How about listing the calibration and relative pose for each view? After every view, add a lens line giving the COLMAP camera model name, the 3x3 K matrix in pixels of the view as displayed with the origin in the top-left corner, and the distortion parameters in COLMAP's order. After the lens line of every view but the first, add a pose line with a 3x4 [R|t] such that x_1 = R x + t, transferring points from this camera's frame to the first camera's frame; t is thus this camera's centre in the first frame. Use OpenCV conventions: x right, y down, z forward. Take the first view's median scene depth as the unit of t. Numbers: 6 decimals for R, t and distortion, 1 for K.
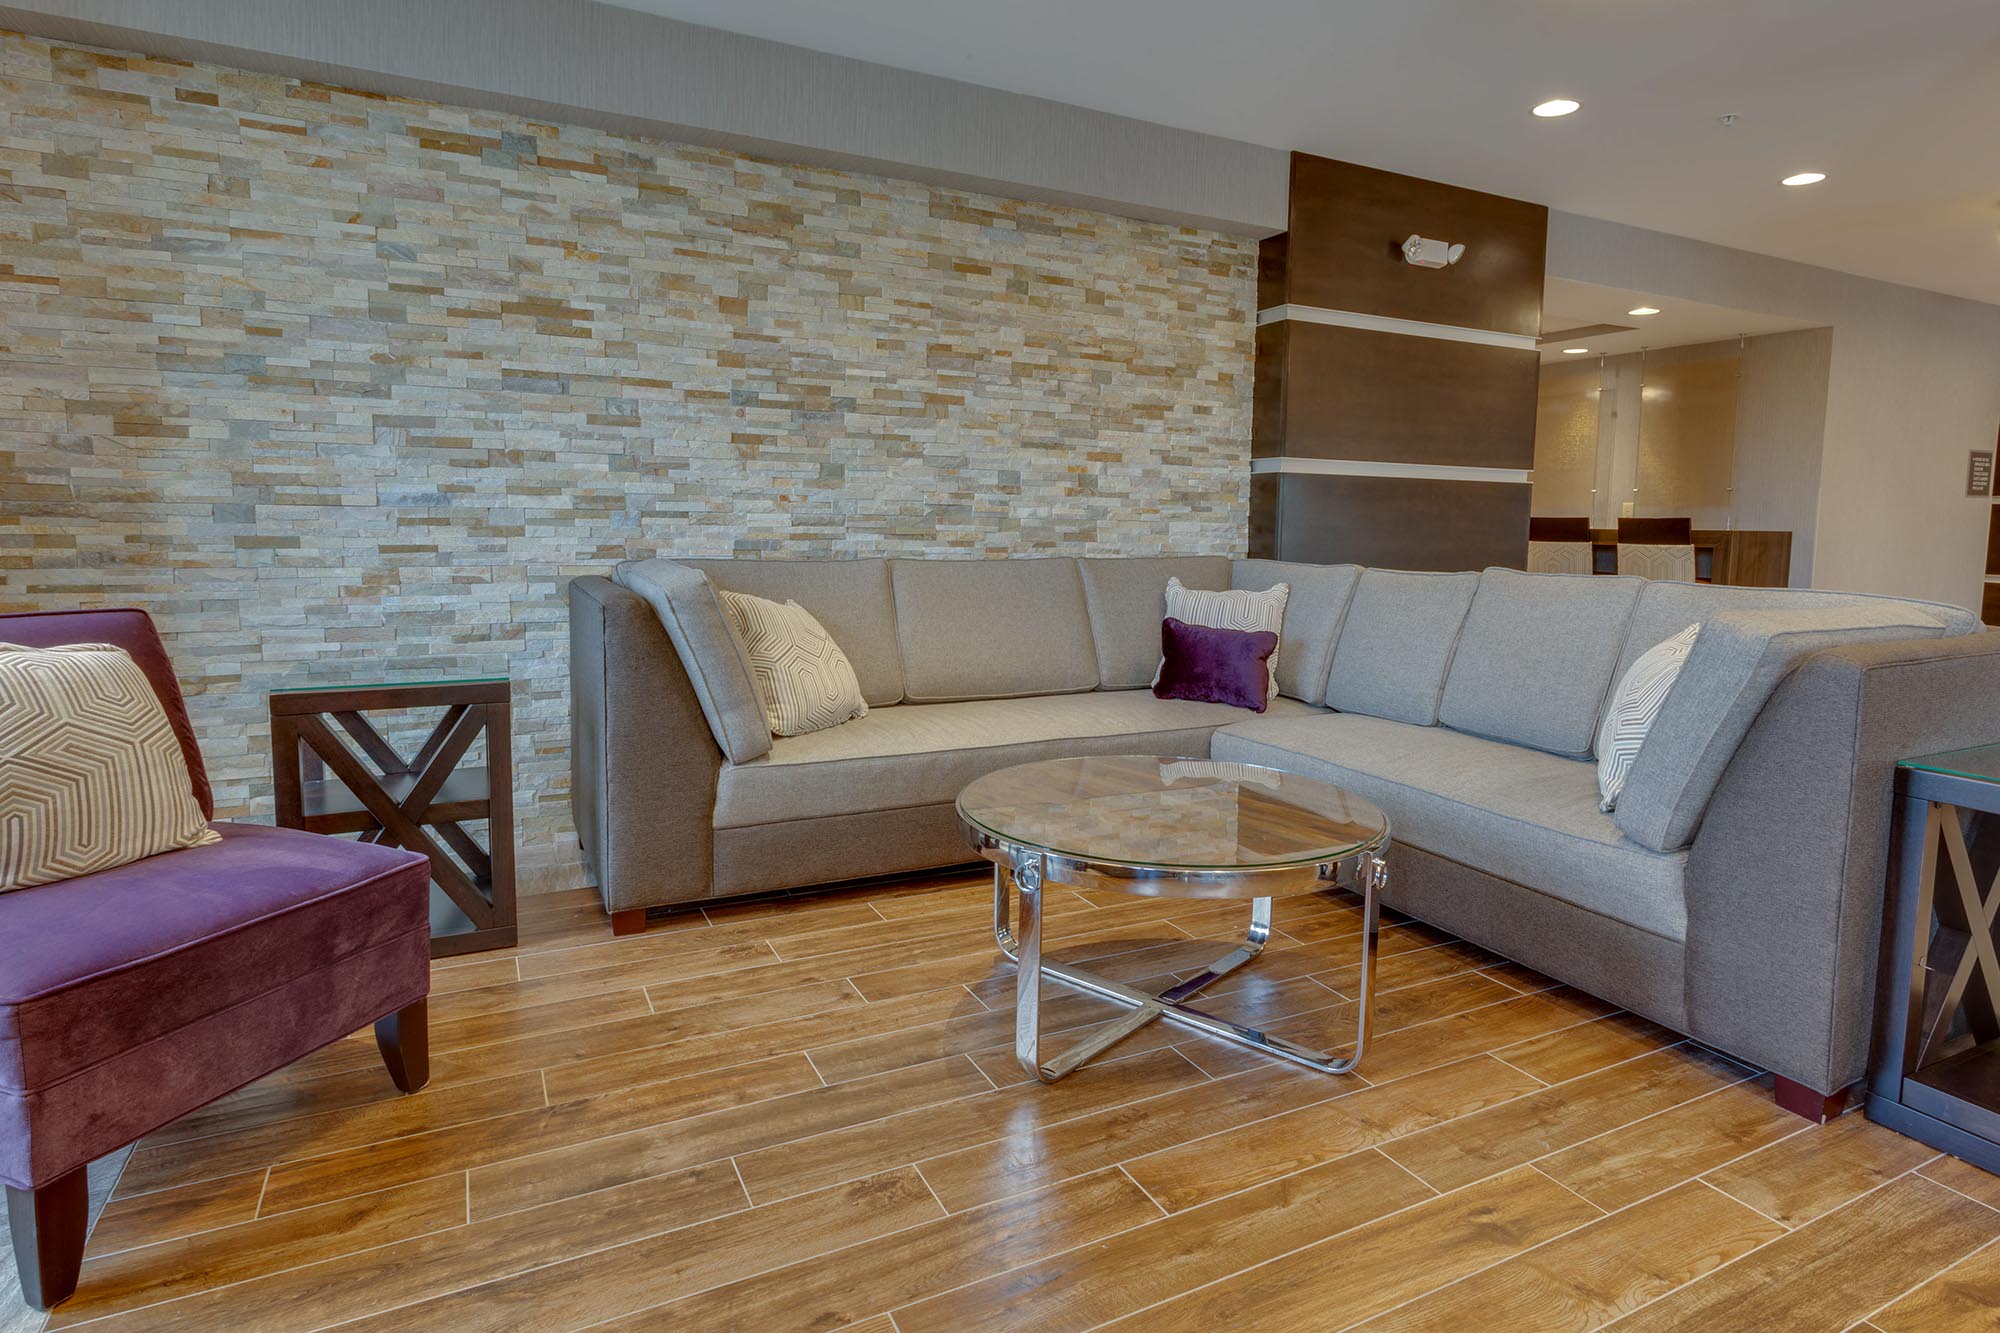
lens RADIAL K [[1092.3, 0, 996.1], [0, 1092.3, 621.7], [0, 0, 1]] dist [0.000209, 0.002665]
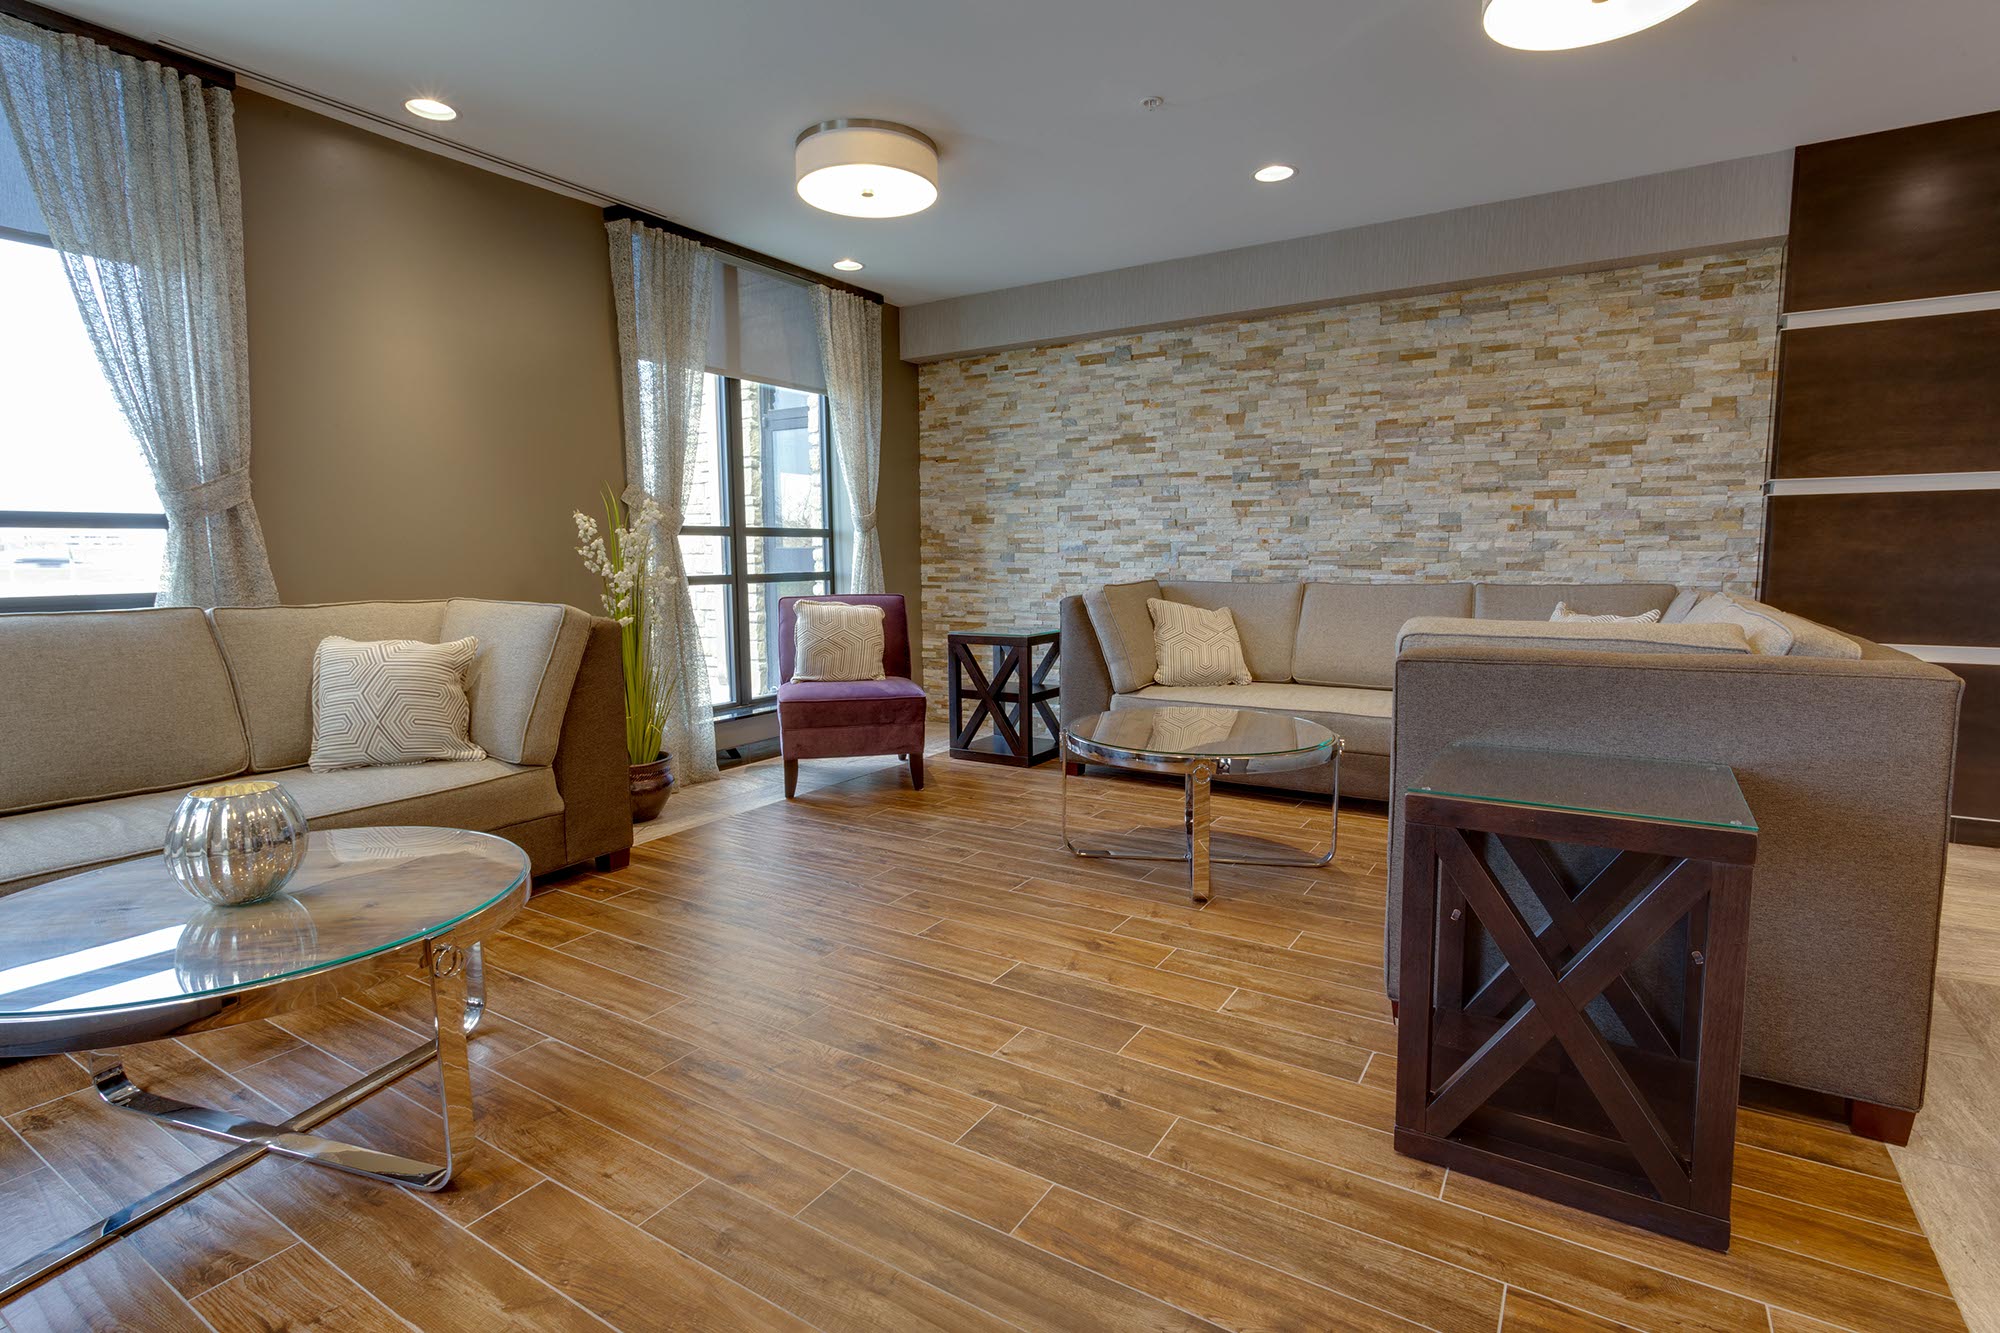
lens RADIAL K [[975.1, 0, 1000.7], [0, 975.1, 662.9], [0, 0, 1]] dist [0.004393, 0.001187]
pose [[0.507980, 0.077833, -0.857845, 0.839296], [-0.067748, 0.996434, 0.050290, 0.010693], [0.858701, 0.032571, 0.511441, 0.012672]]
